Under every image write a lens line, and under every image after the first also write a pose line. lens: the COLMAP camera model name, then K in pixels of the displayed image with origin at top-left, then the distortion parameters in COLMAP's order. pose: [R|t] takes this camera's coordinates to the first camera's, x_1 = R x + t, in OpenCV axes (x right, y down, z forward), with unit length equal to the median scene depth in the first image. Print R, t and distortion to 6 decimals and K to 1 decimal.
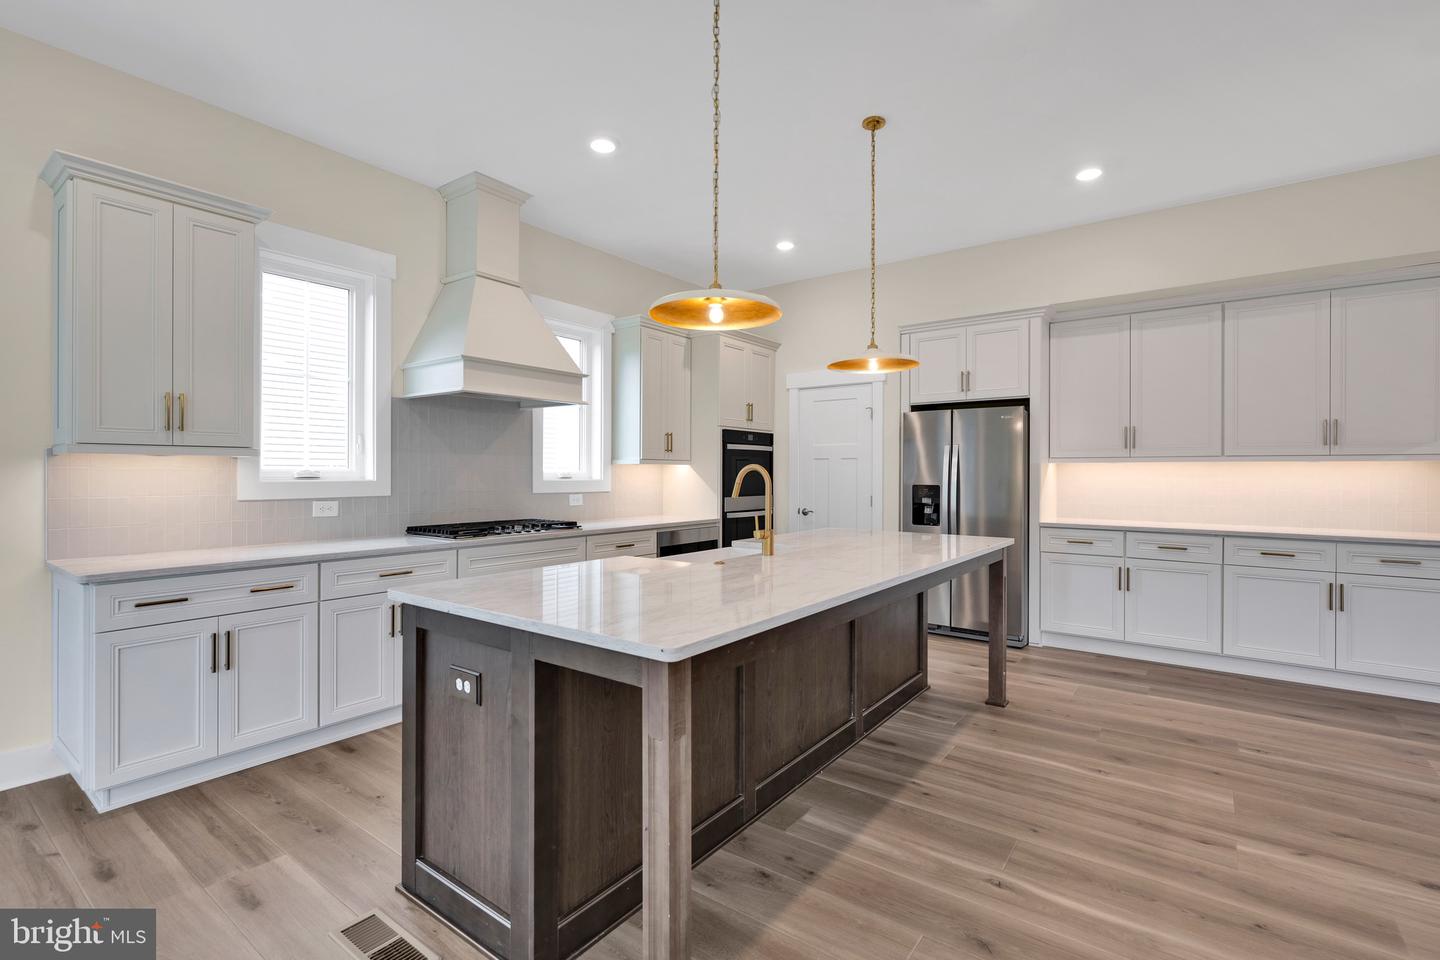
lens RADIAL K [[660.5, 0, 721.7], [0, 660.5, 474.6], [0, 0, 1]] dist [0.001891, 0.000800]
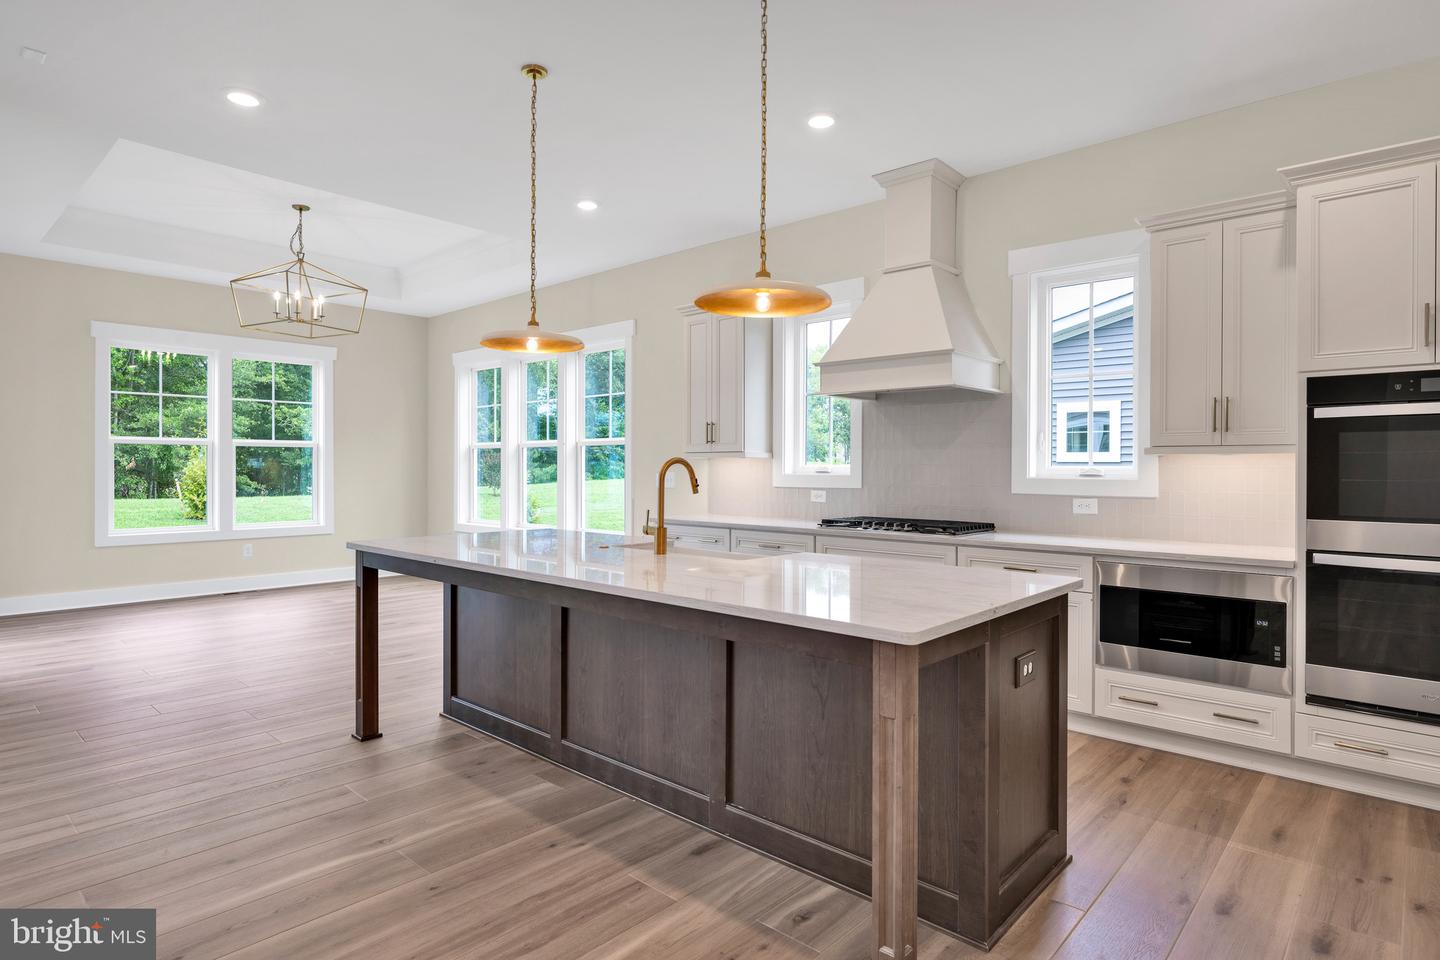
lens RADIAL K [[778.8, 0, 720.0], [0, 778.8, 480.0], [0, 0, 1]] dist [0.001315, -0.000077]
pose [[-0.102508, 0.013411, -0.994642, 0.910729], [-0.005678, 0.999885, 0.014067, 0.000126], [0.994716, 0.007090, -0.102420, 0.939687]]
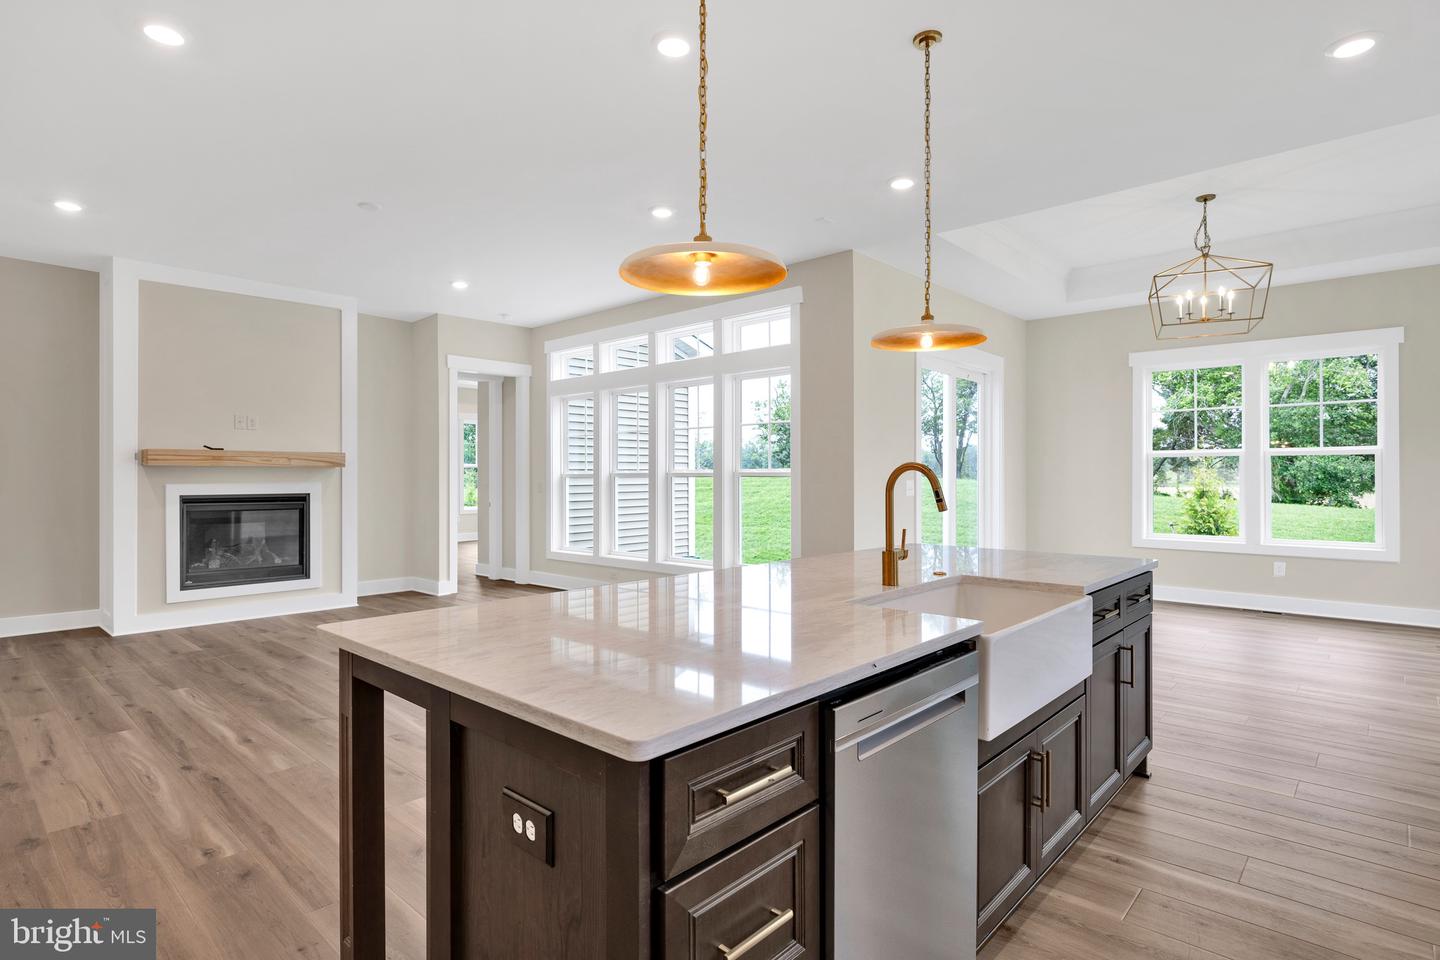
lens RADIAL K [[736.3, 0, 715.0], [0, 736.3, 480.3], [0, 0, 1]] dist [0.000764, -0.000051]
pose [[-0.994184, -0.002367, 0.107669, 0.138850], [-0.001583, 0.999972, 0.007369, -0.001424], [-0.107683, 0.007156, -0.994160, 1.445231]]
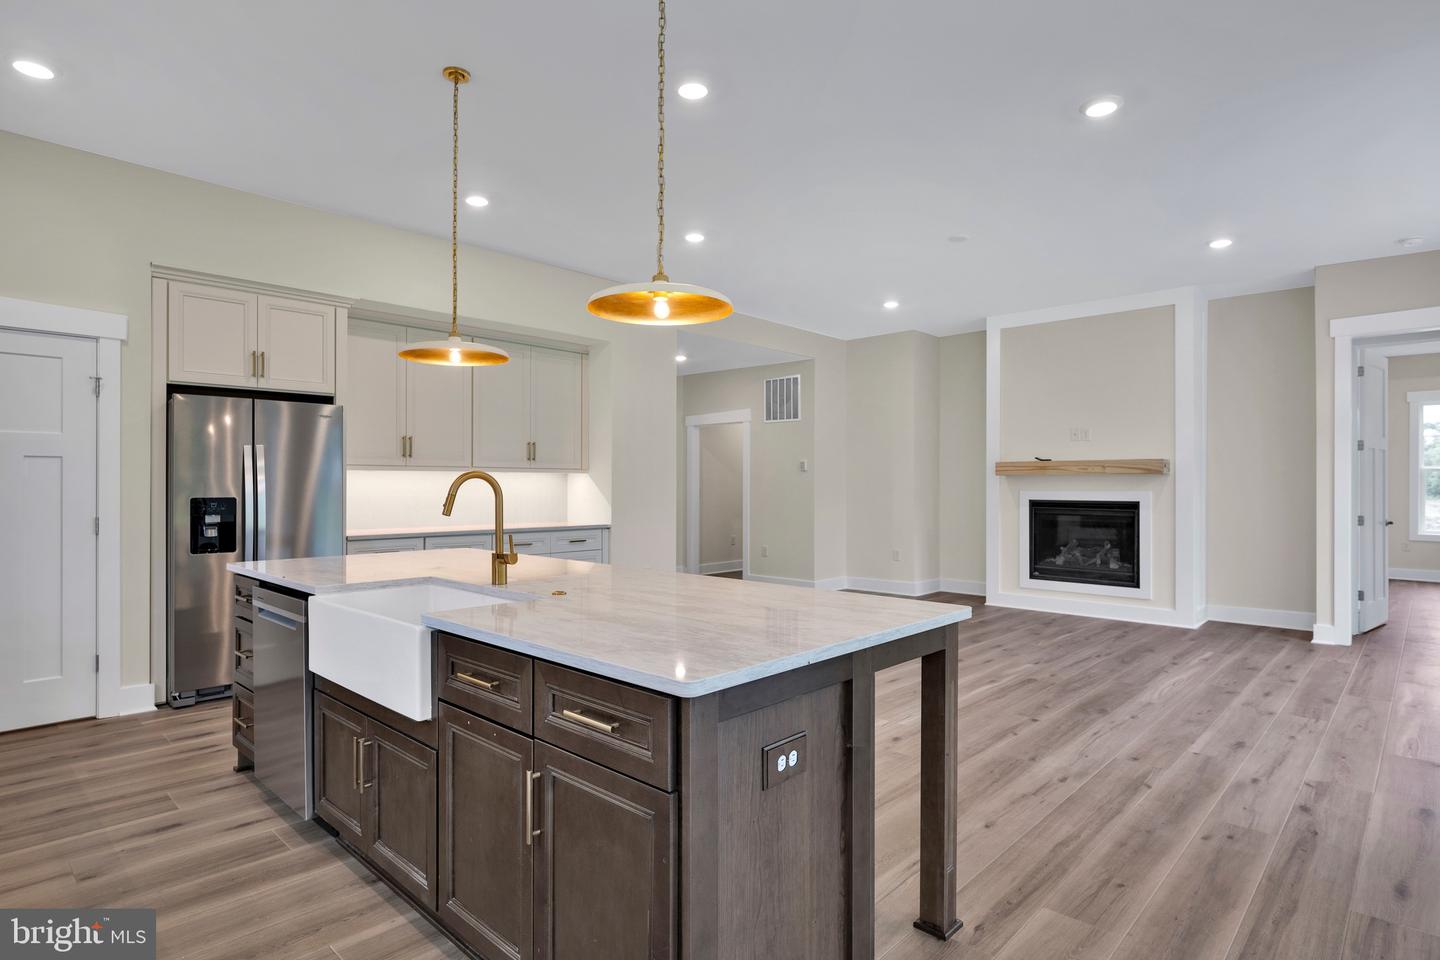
lens RADIAL K [[757.1, 0, 720.0], [0, 757.1, 480.0], [0, 0, 1]] dist [-0.001503, -0.000194]
pose [[0.117210, 0.002841, 0.993103, -0.639659], [0.001002, 0.999995, -0.002979, -0.000853], [-0.993107, 0.001345, 0.117206, 0.491158]]
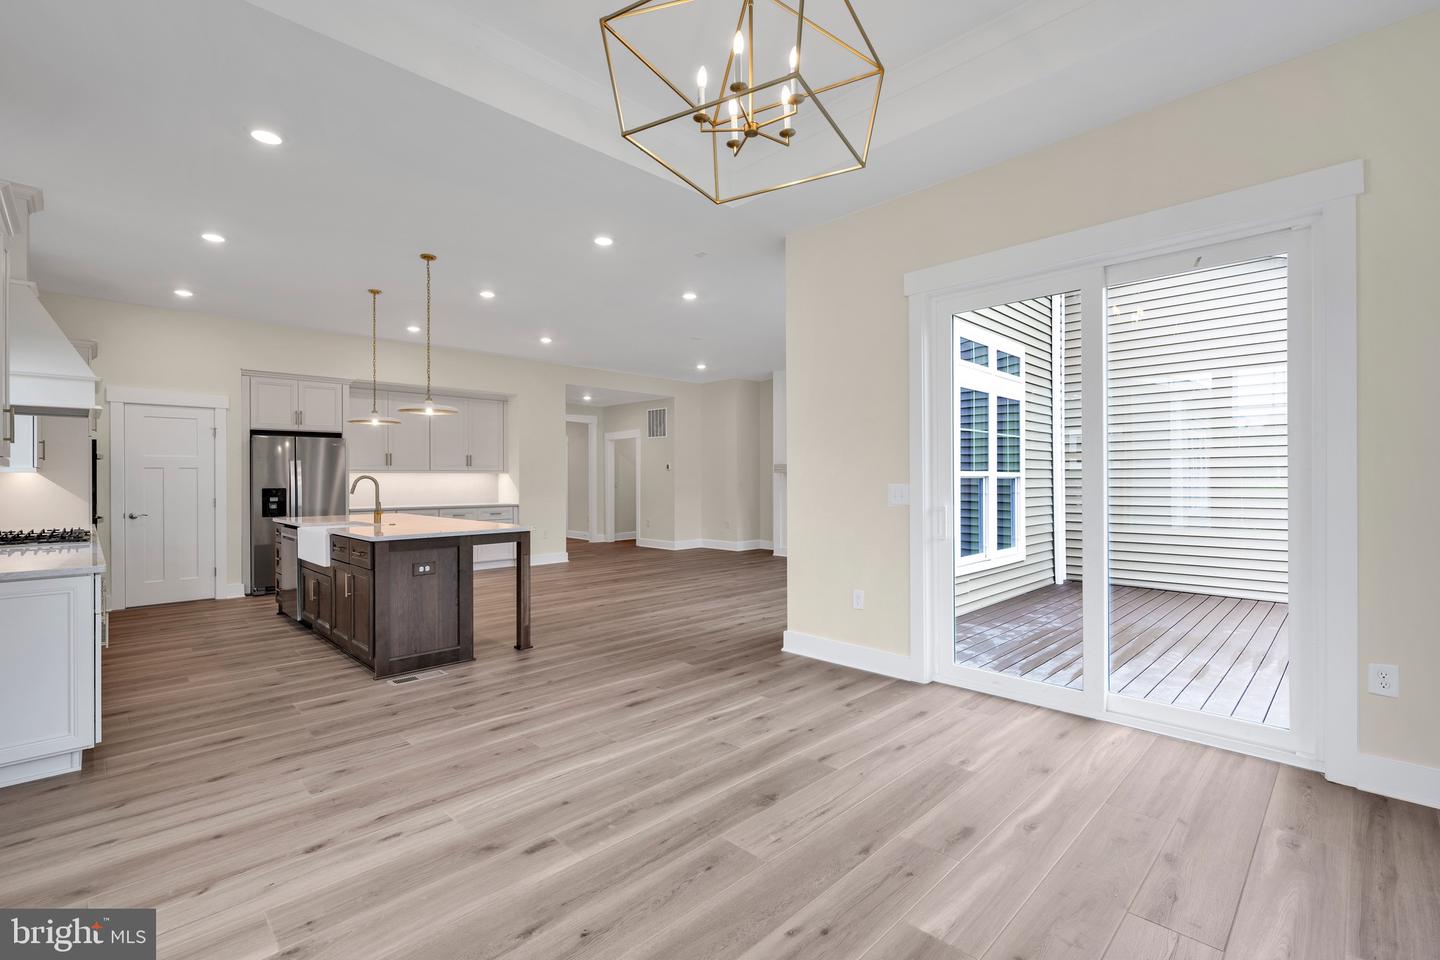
lens RADIAL K [[639.7, 0, 719.3], [0, 639.7, 473.8], [0, 0, 1]] dist [0.000832, 0.000147]
pose [[0.148377, 0.003324, 0.988925, -1.271875], [0.007828, 0.999959, -0.004536, -0.002236], [-0.988900, 0.008414, 0.148345, -0.201933]]
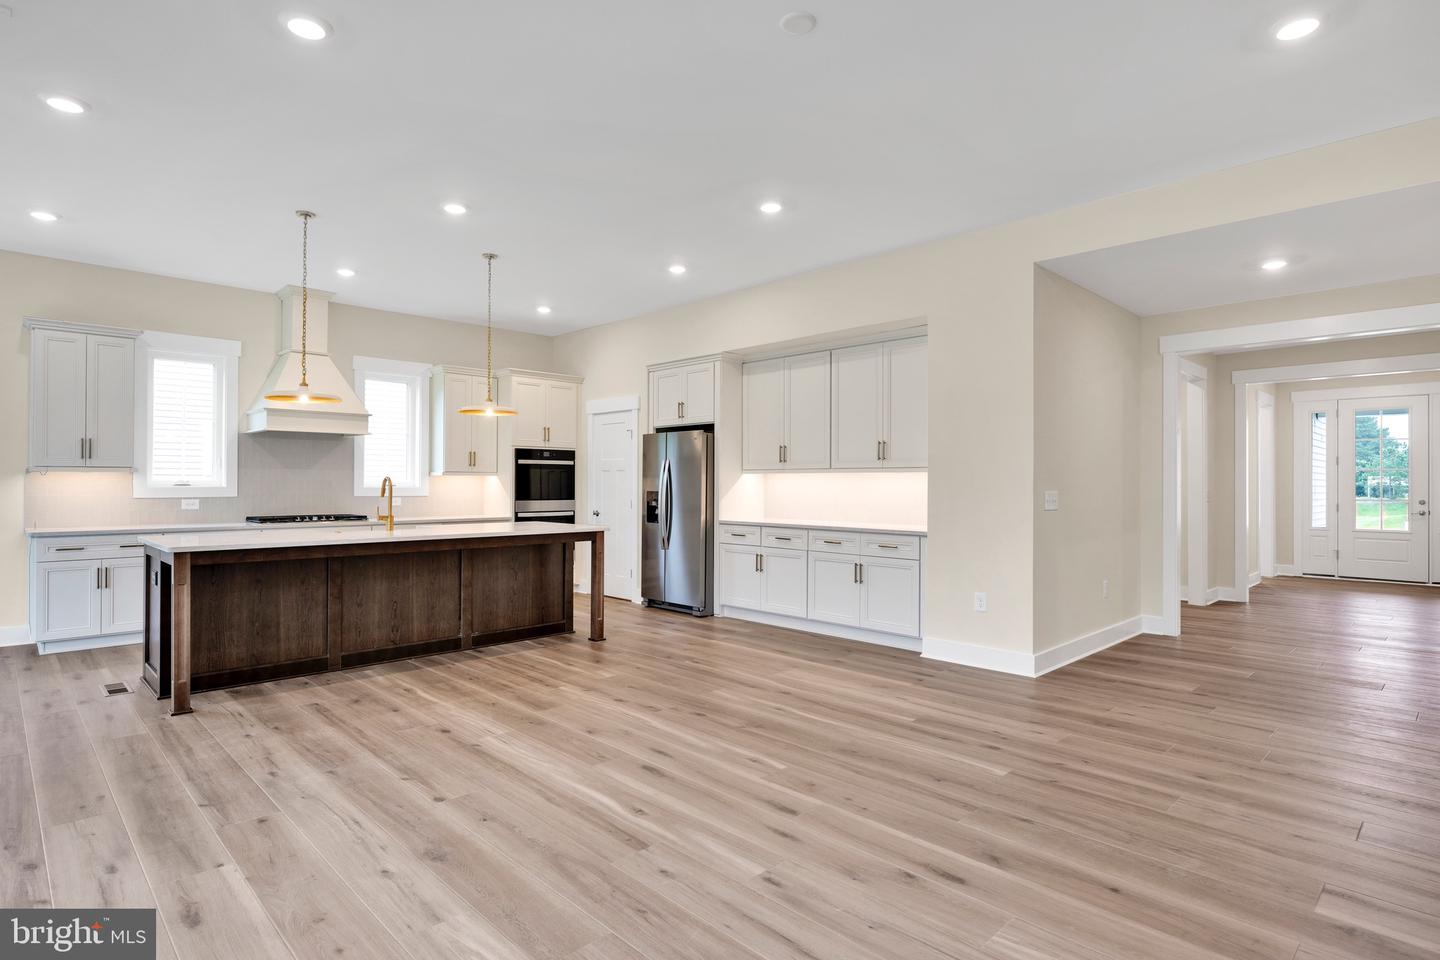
lens RADIAL K [[757.1, 0, 720.0], [0, 757.1, 480.0], [0, 0, 1]] dist [-0.001503, -0.000194]
pose [[0.987354, -0.001261, -0.158529, 0.944196], [0.000132, 0.999975, -0.007135, 0.006076], [0.158534, 0.007024, 0.987329, -0.600399]]
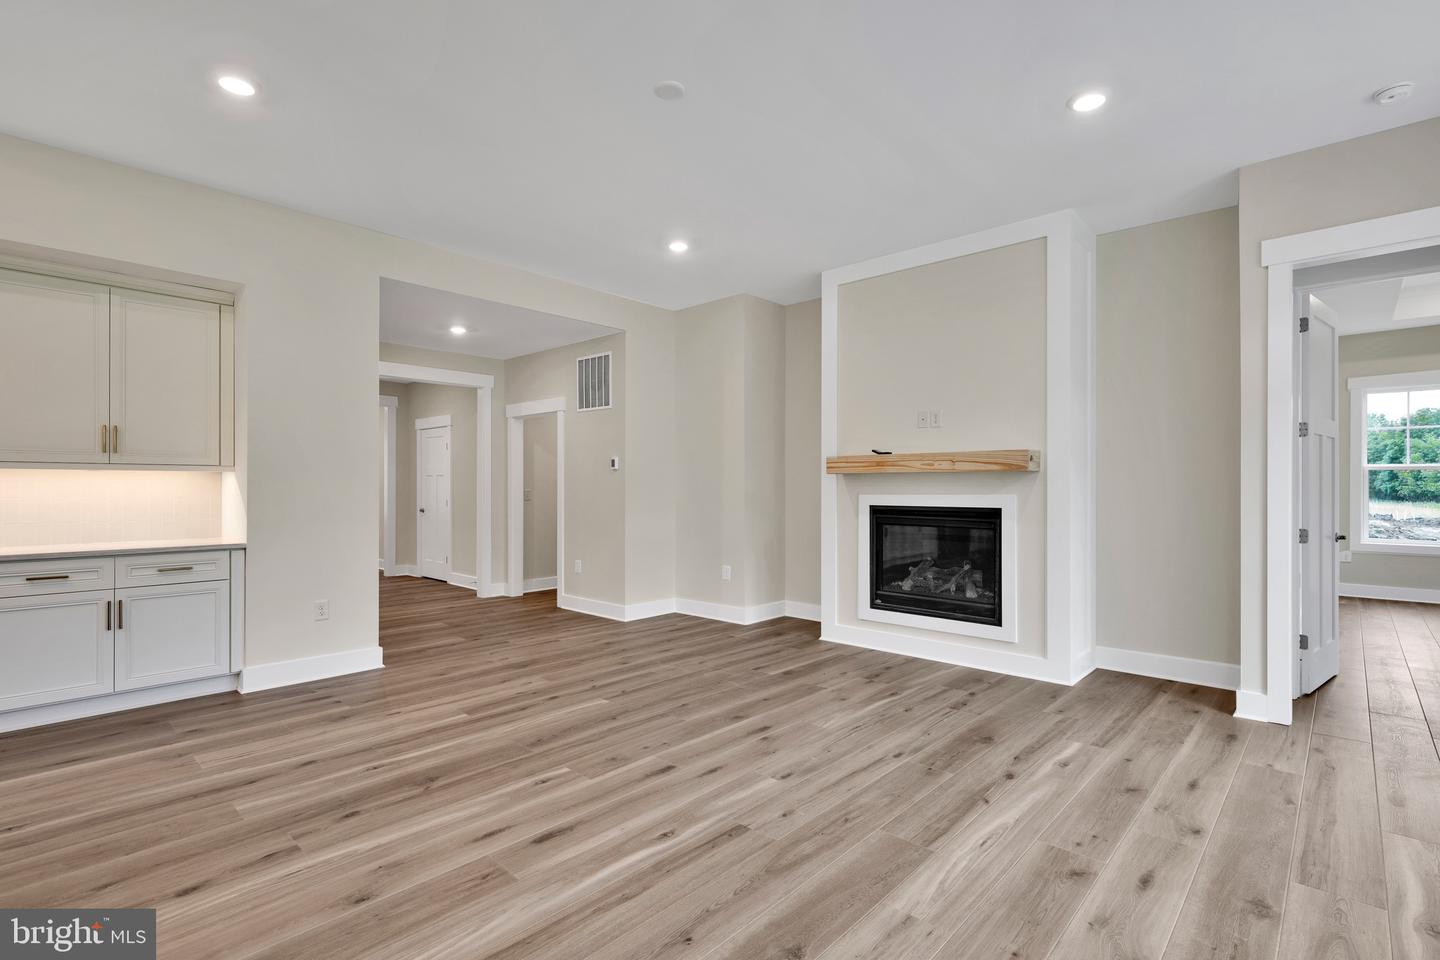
lens RADIAL K [[674.5, 0, 717.7], [0, 674.5, 482.2], [0, 0, 1]] dist [0.000485, 0.000418]
pose [[0.112465, 0.002143, 0.993653, 0.077847], [0.002633, 0.999994, -0.002455, 0.001248], [-0.993652, 0.002892, 0.112458, 0.045139]]
